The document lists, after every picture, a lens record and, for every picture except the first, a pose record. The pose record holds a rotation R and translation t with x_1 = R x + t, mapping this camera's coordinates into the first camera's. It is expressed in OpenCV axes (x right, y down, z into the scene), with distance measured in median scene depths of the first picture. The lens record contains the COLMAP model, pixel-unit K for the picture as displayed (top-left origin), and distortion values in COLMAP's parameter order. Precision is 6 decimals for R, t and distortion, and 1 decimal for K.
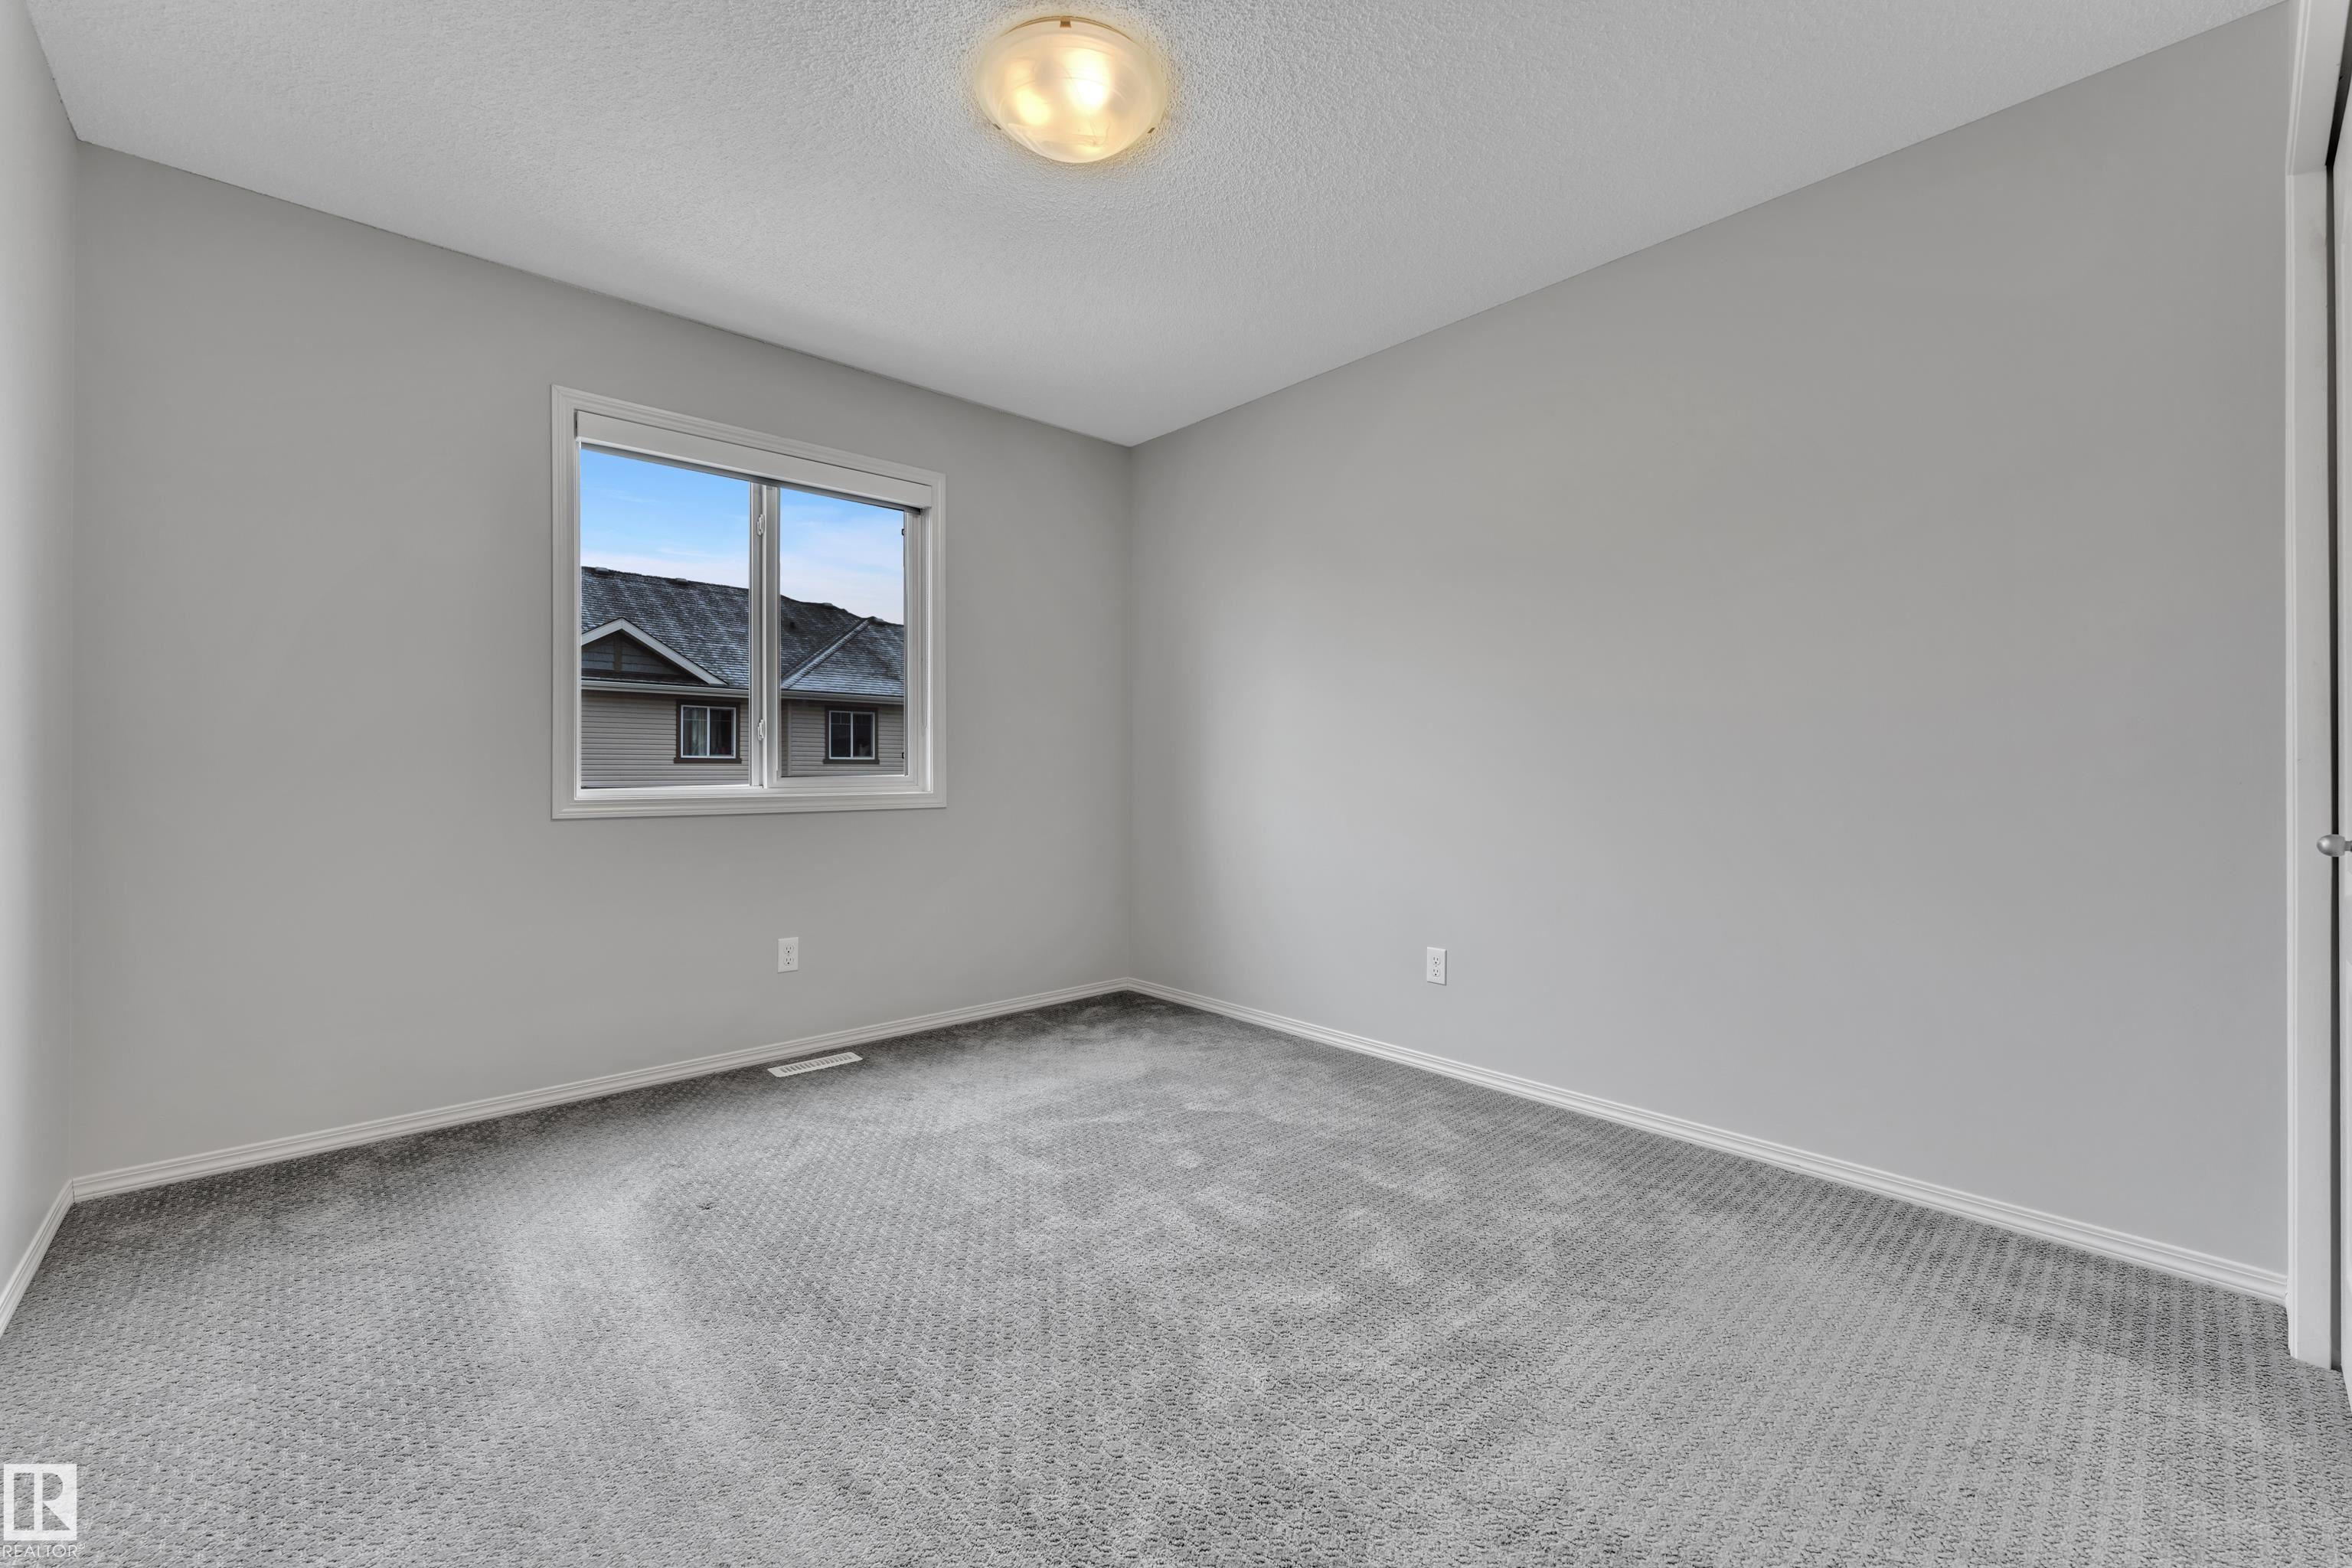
lens RADIAL K [[943.8, 0, 1171.0], [0, 943.8, 781.3], [0, 0, 1]] dist [-0.000062, -0.000107]
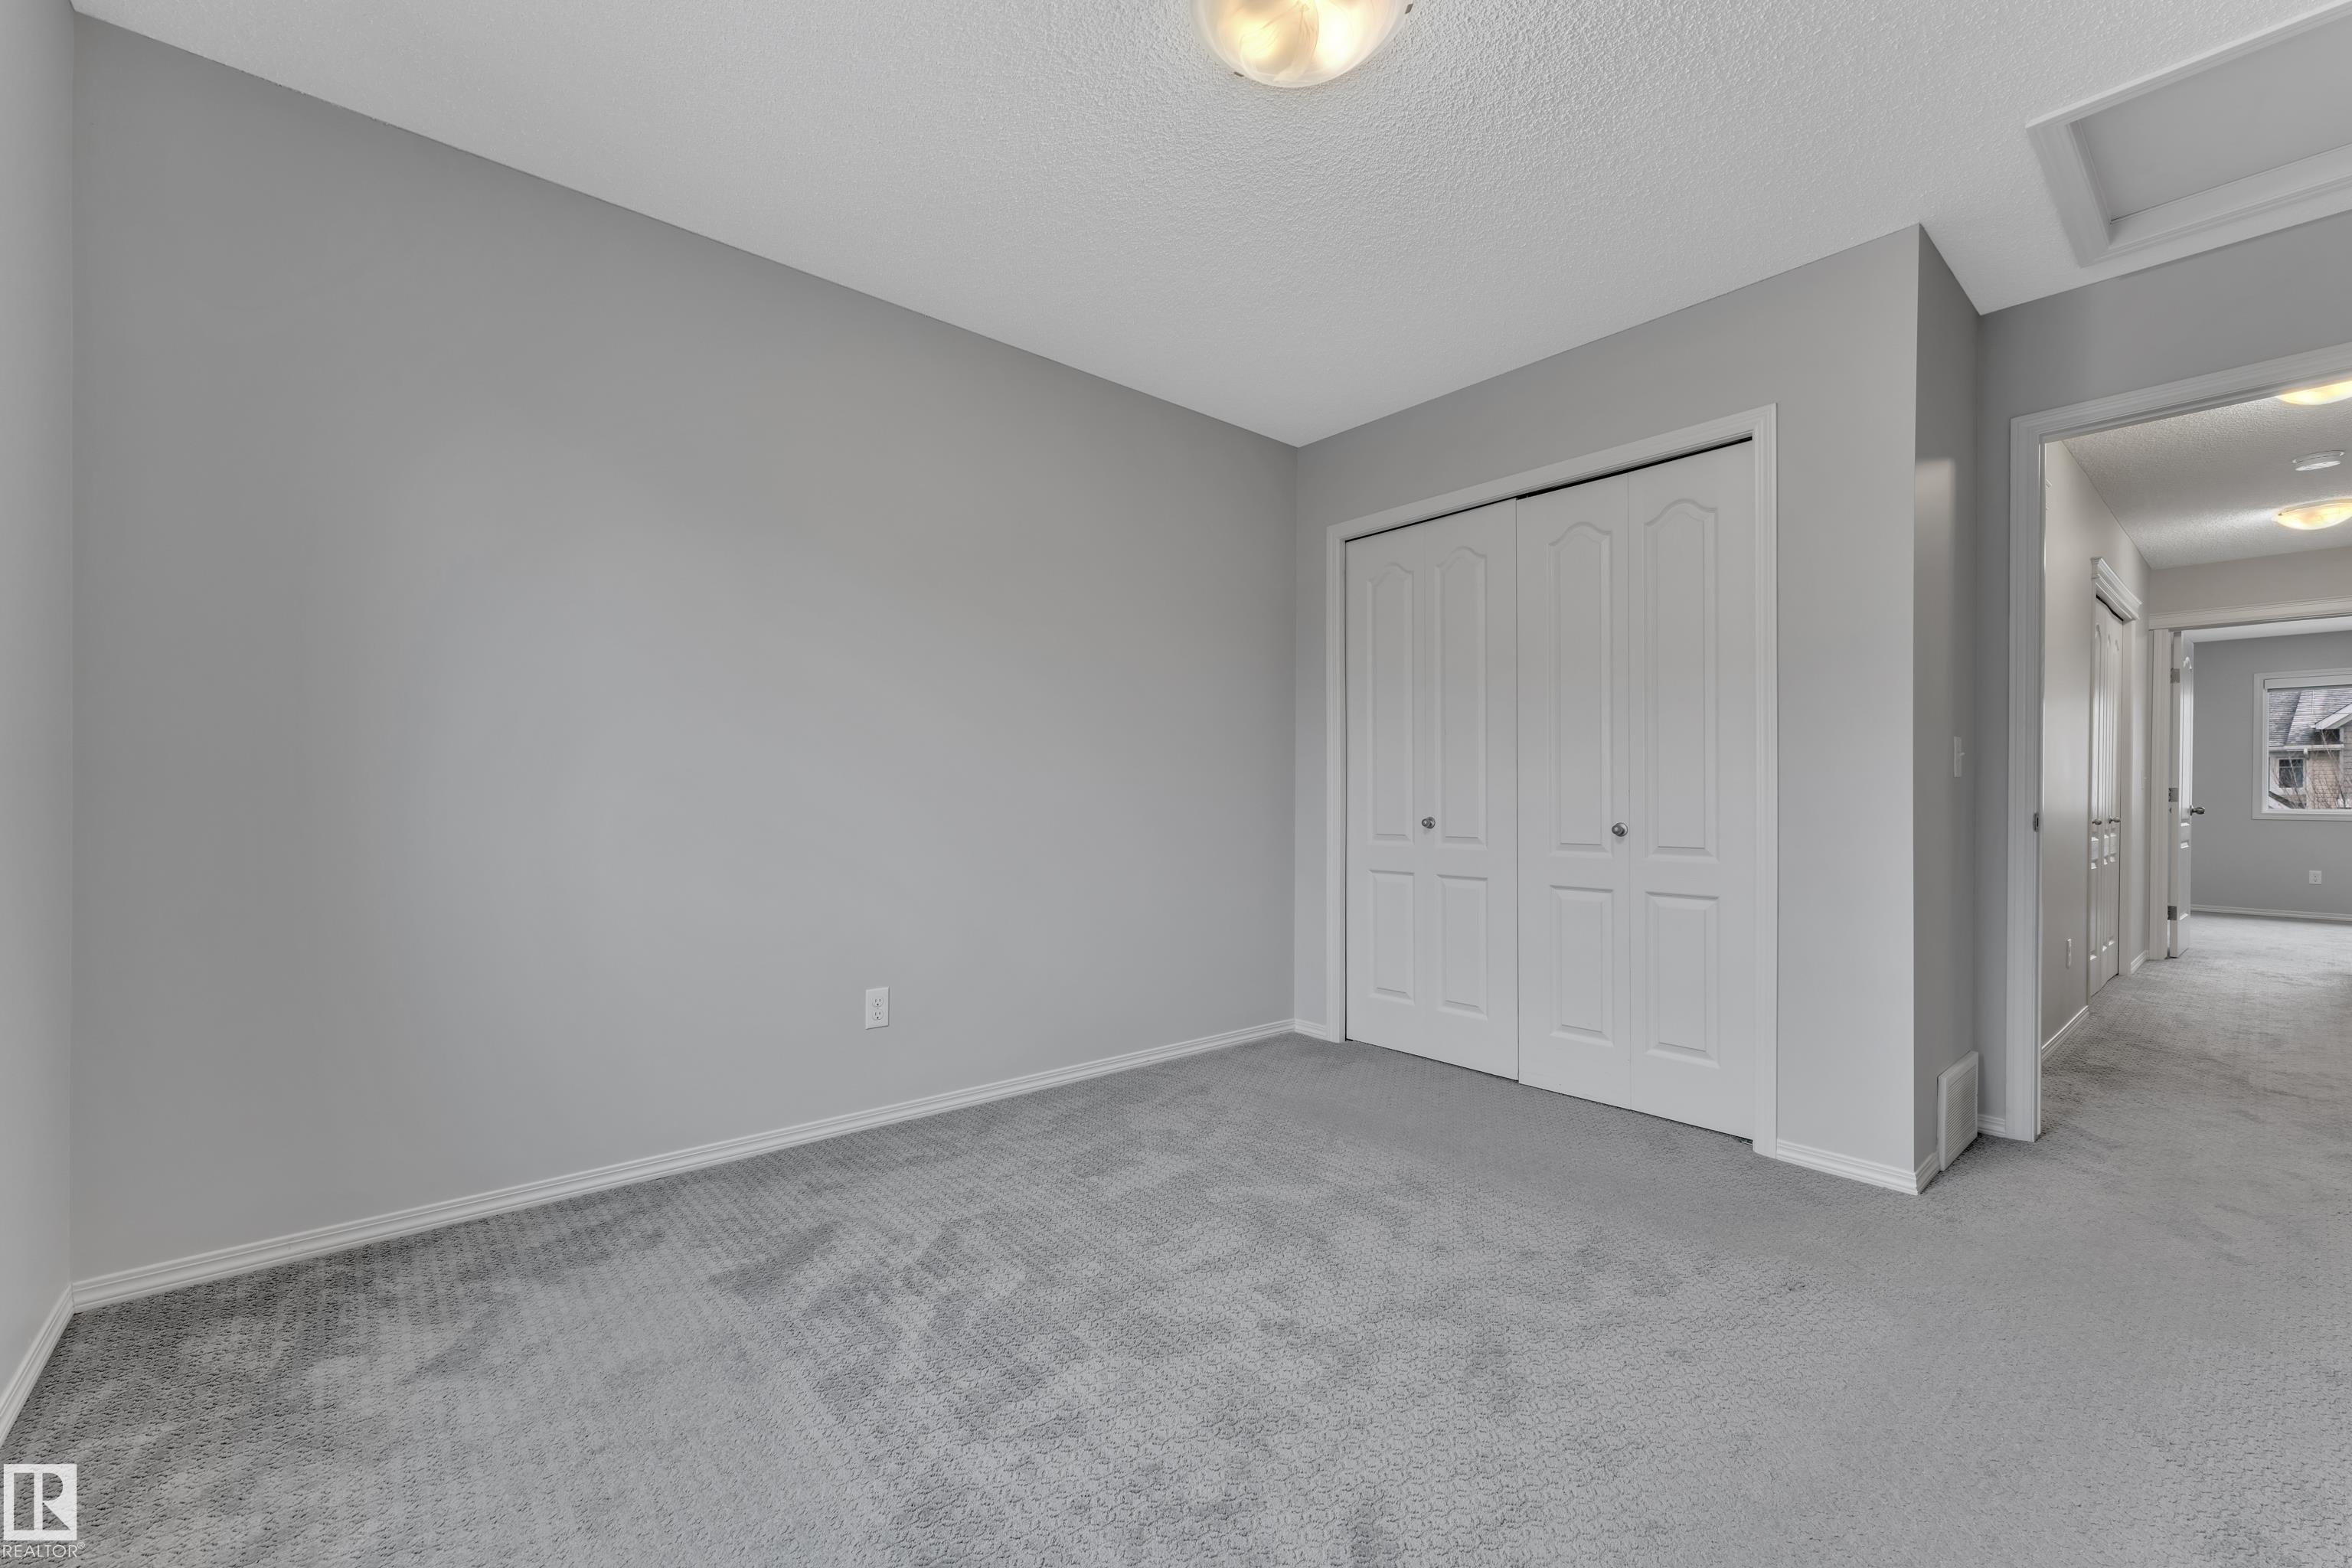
lens RADIAL K [[943.8, 0, 1171.8], [0, 943.8, 798.3], [0, 0, 1]] dist [-0.000062, -0.000107]
pose [[0.042483, -0.002872, 0.999093, -0.807220], [0.005453, 0.999982, 0.002643, -0.009441], [-0.999082, 0.005336, 0.042497, 0.892698]]
